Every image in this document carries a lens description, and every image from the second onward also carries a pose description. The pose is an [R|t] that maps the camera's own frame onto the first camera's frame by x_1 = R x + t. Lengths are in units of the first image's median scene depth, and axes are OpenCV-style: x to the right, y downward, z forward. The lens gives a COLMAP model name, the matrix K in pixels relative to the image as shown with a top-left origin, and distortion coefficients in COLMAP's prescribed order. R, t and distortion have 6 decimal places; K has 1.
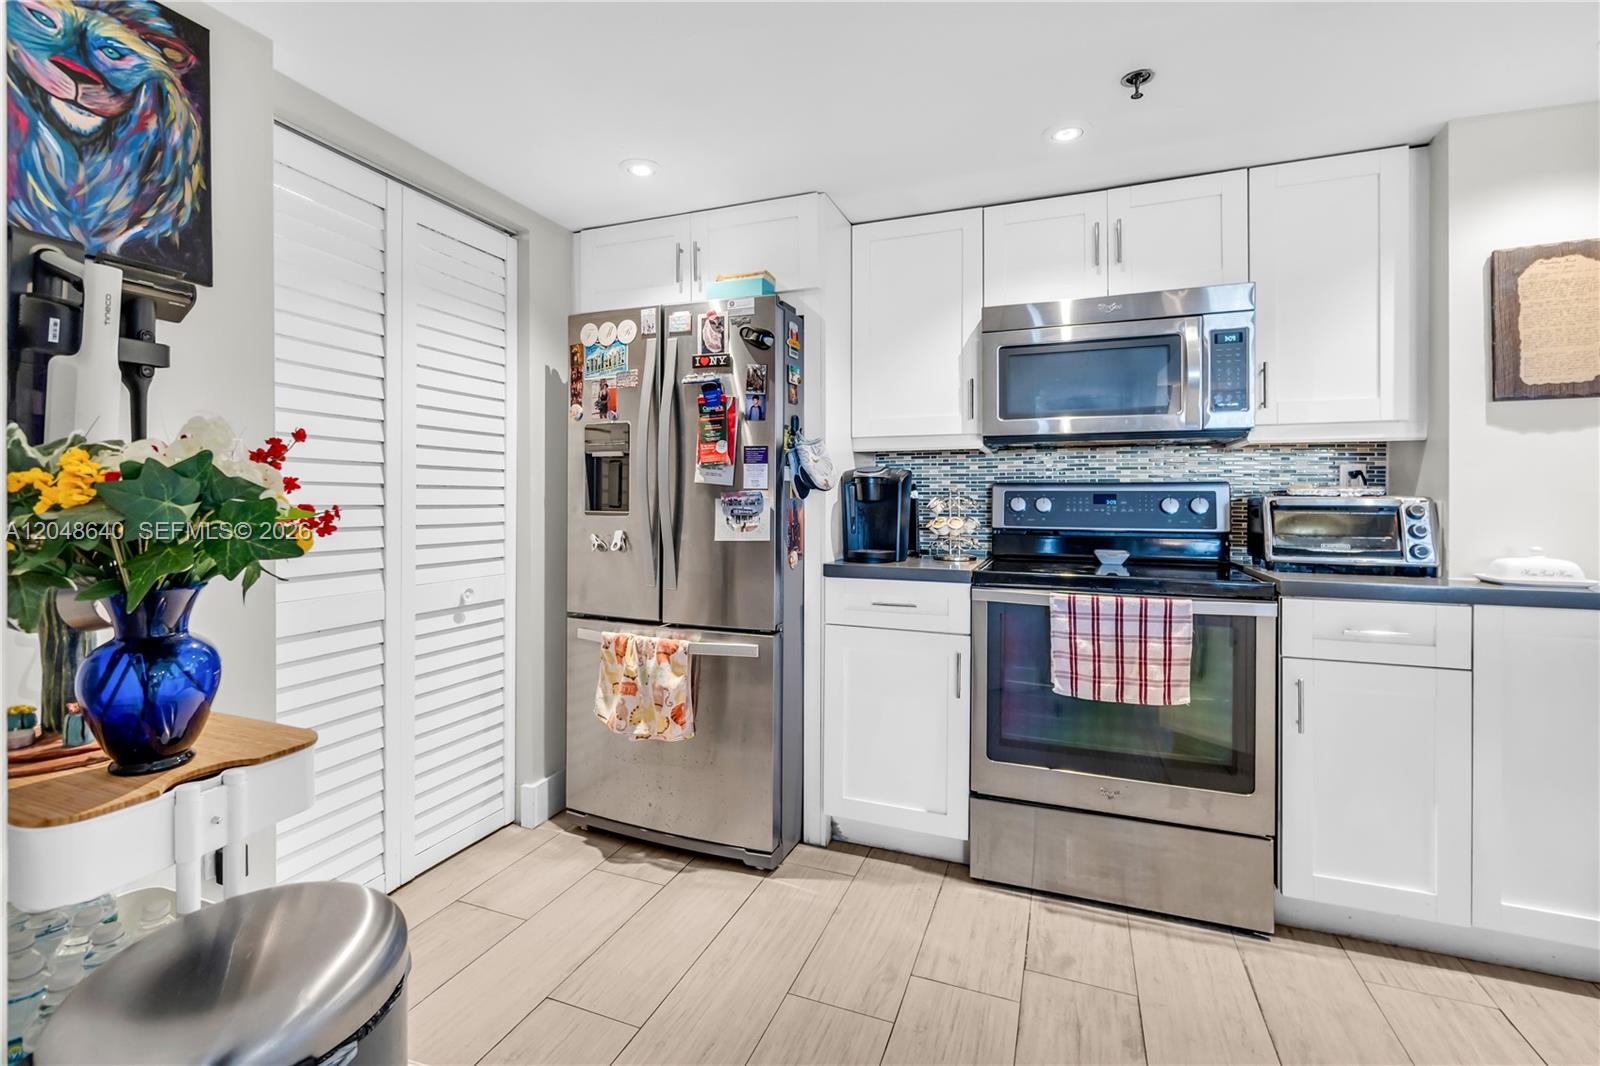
lens RADIAL K [[703.1, 0, 784.3], [0, 703.1, 500.2], [0, 0, 1]] dist [-0.006570, 0.002217]
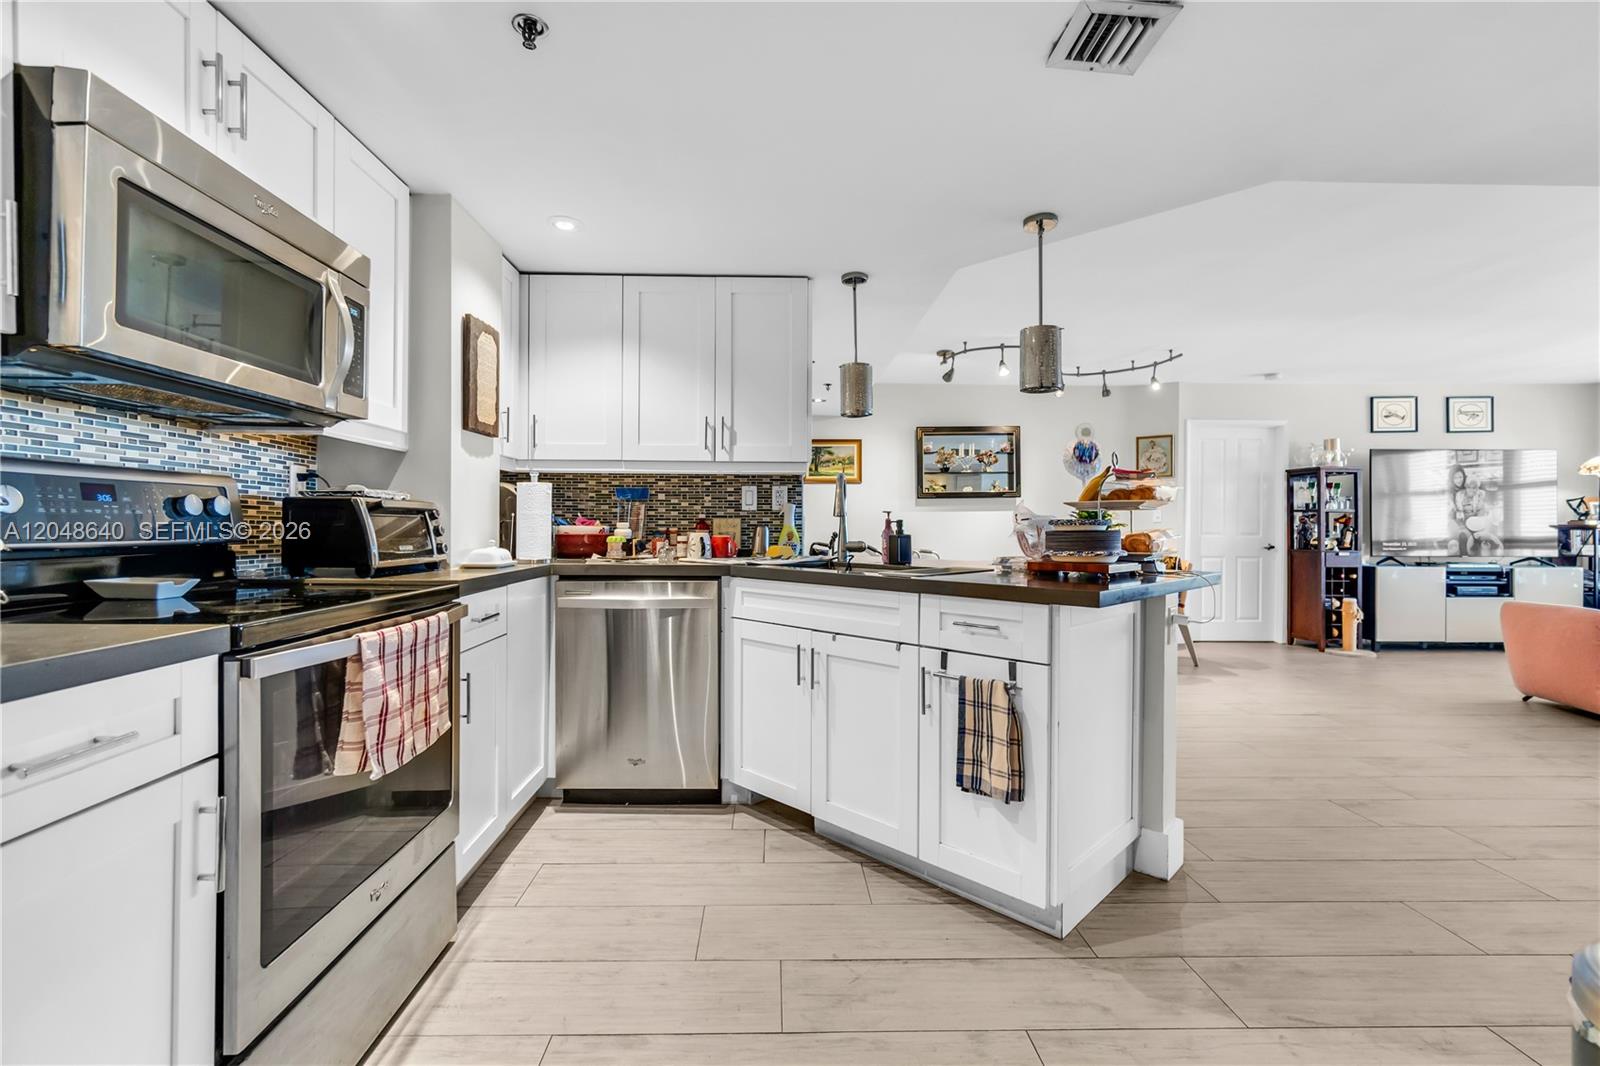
lens RADIAL K [[703.1, 0, 780.4], [0, 703.1, 524.1], [0, 0, 1]] dist [-0.006570, 0.002217]
pose [[-0.396058, -0.003519, 0.918219, -0.349900], [-0.006333, 0.999979, 0.001101, 0.024056], [-0.918204, -0.005379, -0.396072, 0.829270]]
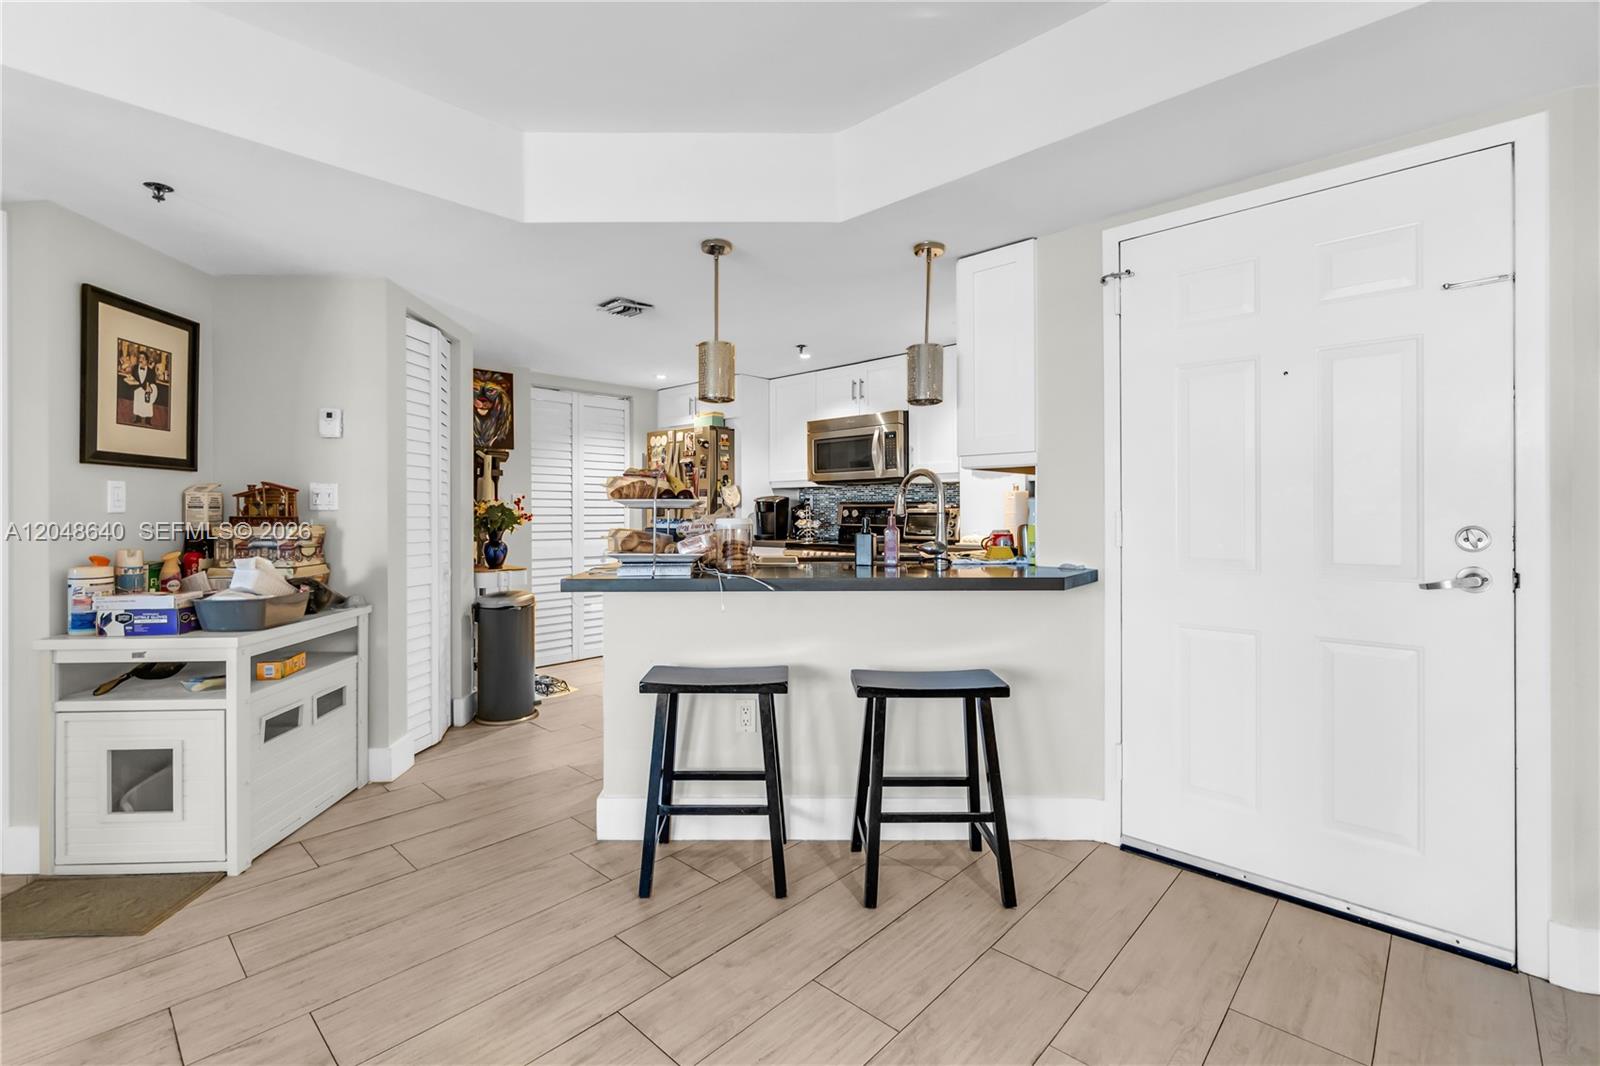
lens RADIAL K [[703.1, 0, 784.9], [0, 703.1, 514.0], [0, 0, 1]] dist [-0.006570, 0.002217]
pose [[0.926724, -0.004243, -0.375718, 1.107745], [0.004640, 0.999989, 0.000154, 0.006897], [0.375713, -0.001886, 0.926734, -1.095966]]
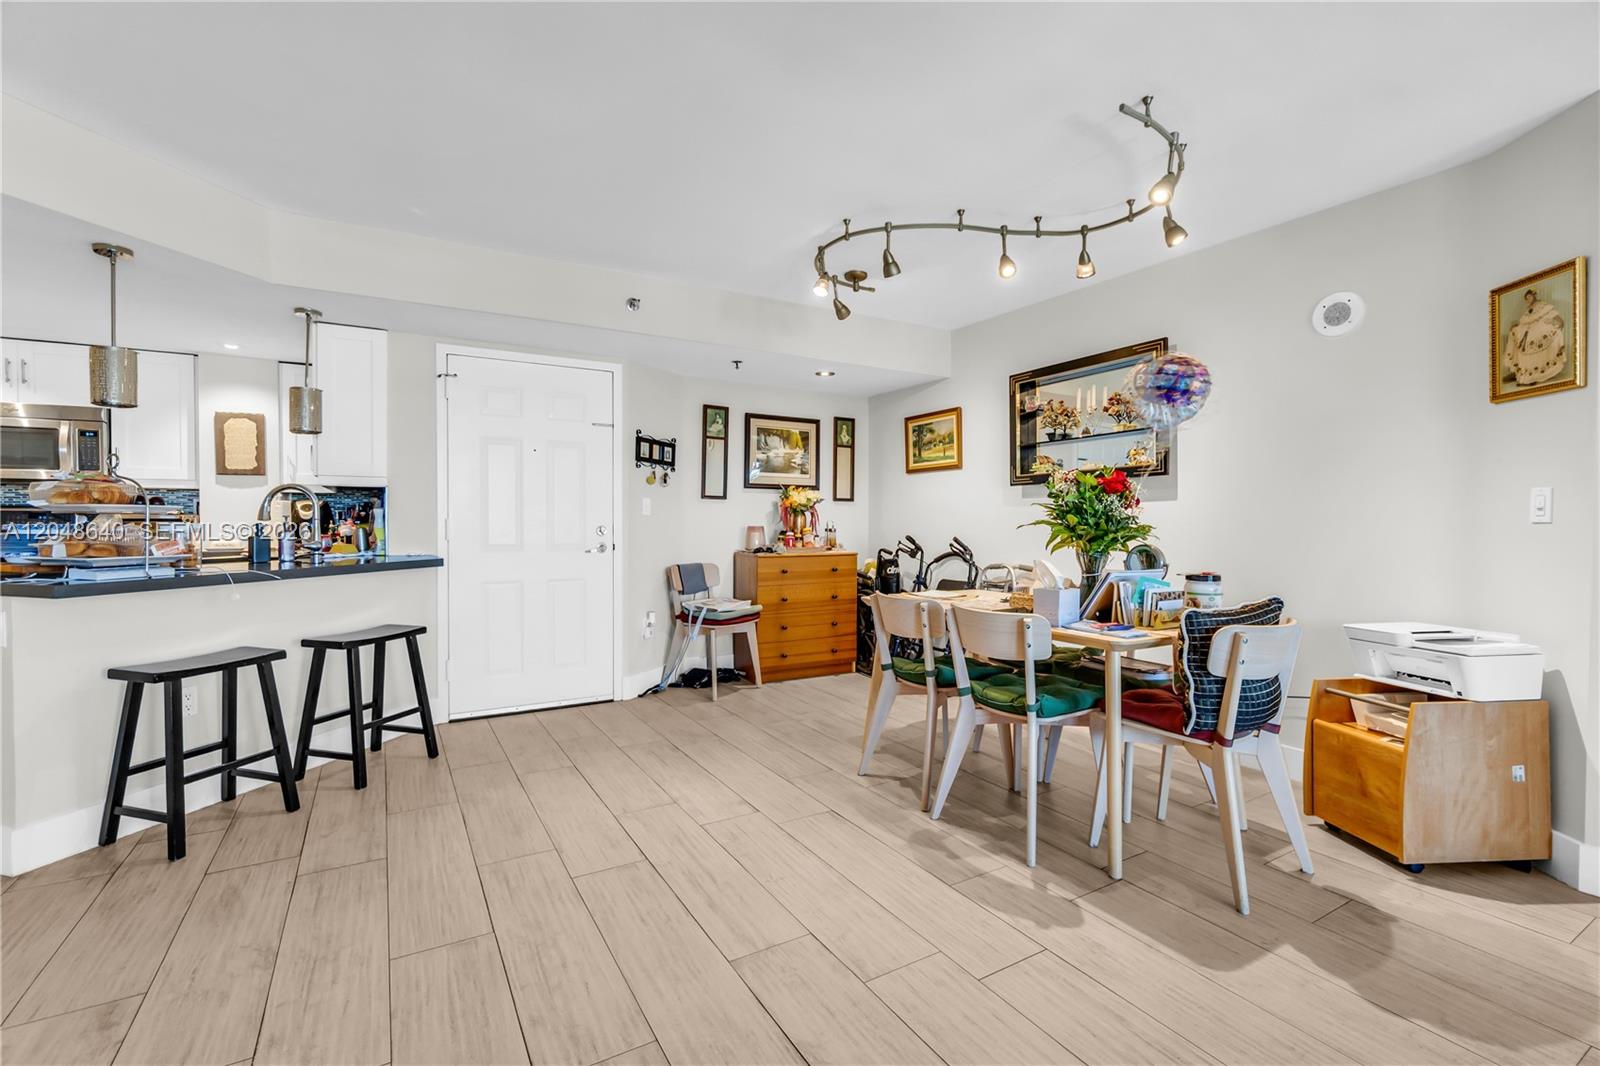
lens RADIAL K [[703.1, 0, 789.3], [0, 703.1, 529.7], [0, 0, 1]] dist [-0.006570, 0.002217]
pose [[0.616105, -0.011885, 0.787574, 0.283019], [-0.001380, 0.999868, 0.016168, 0.002839], [-0.787663, -0.011048, 0.616007, -1.697667]]
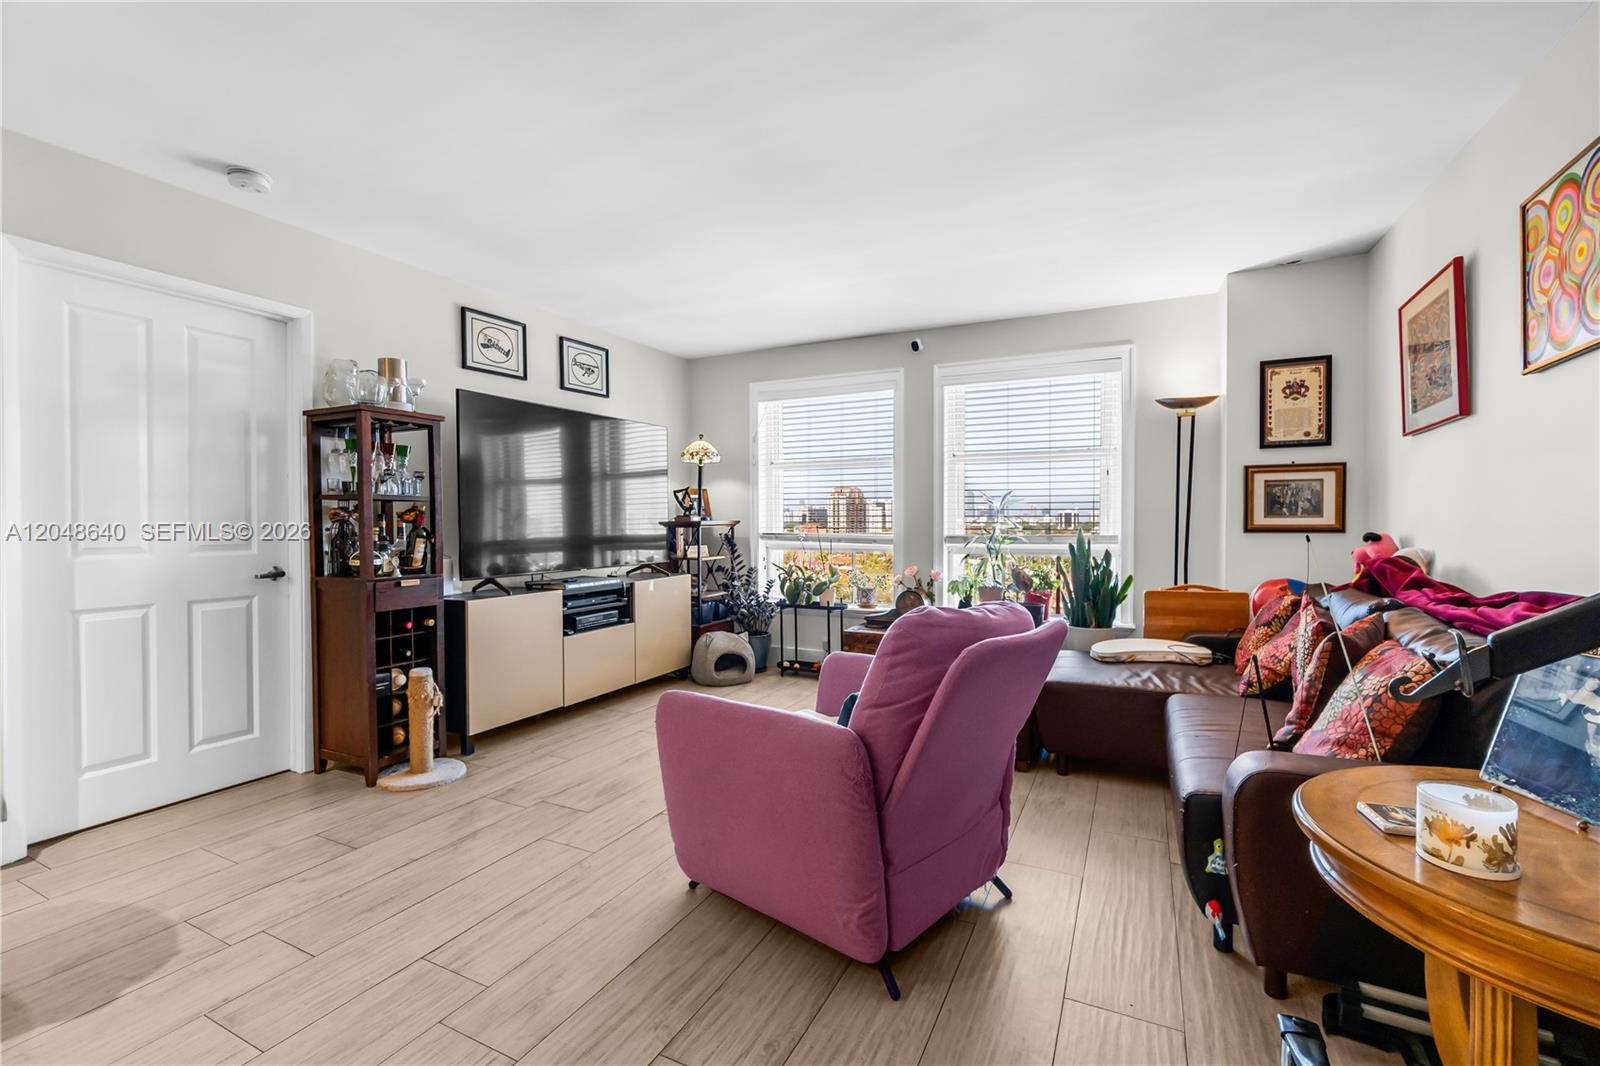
lens RADIAL K [[703.1, 0, 787.3], [0, 703.1, 527.7], [0, 0, 1]] dist [-0.006570, 0.002217]
pose [[-0.996051, 0.000090, 0.088784, 0.460460], [0.001069, 0.999939, 0.010977, 0.004451], [-0.088778, 0.011028, -0.995990, -1.050150]]
